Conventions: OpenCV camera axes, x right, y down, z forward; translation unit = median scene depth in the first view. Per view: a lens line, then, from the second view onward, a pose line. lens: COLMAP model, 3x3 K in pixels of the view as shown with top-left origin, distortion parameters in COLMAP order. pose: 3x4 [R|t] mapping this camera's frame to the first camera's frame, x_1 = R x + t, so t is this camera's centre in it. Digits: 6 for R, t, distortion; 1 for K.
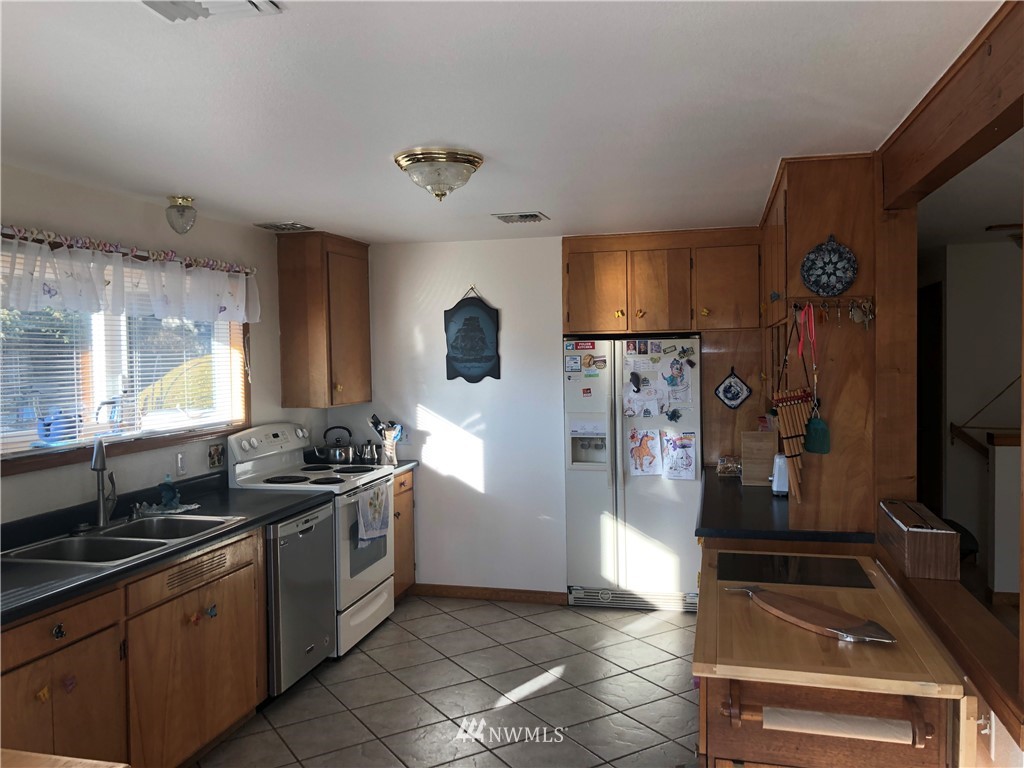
lens RADIAL K [[848.0, 0, 513.0], [0, 848.0, 384.2], [0, 0, 1]] dist [0.043041, -0.039010]
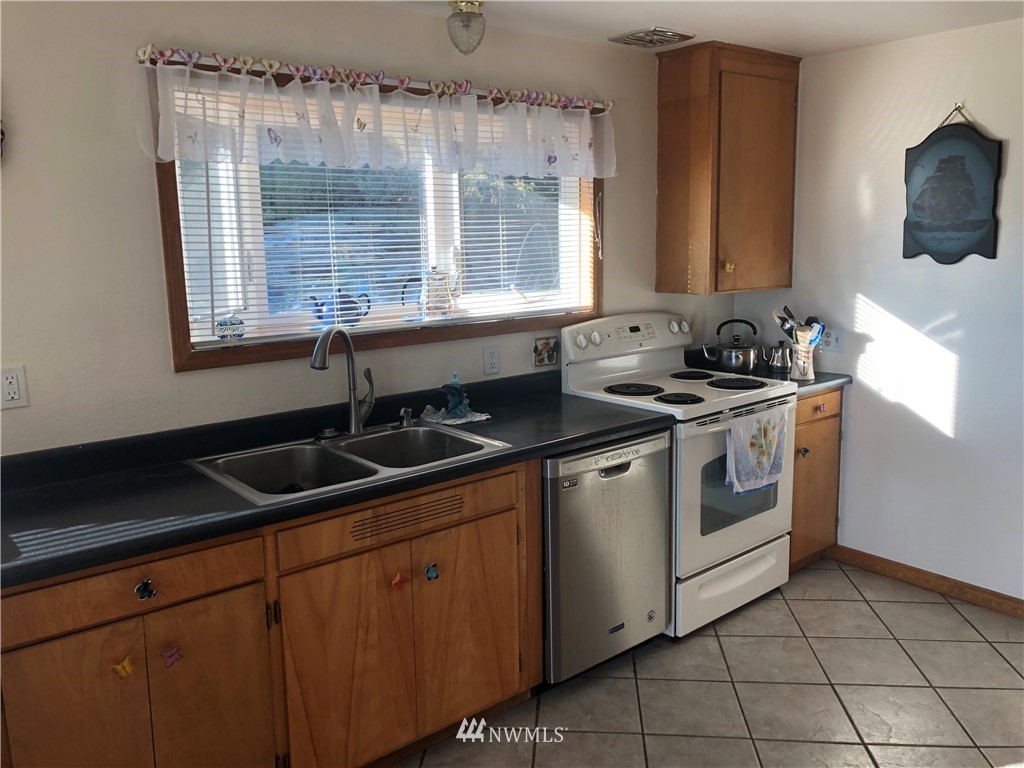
lens RADIAL K [[848.0, 0, 513.6], [0, 848.0, 372.8], [0, 0, 1]] dist [0.043041, -0.039010]
pose [[0.805837, 0.099753, -0.583675, 0.086604], [-0.018133, 0.989403, 0.144058, -0.008842], [0.591860, -0.105503, 0.799106, 0.346228]]
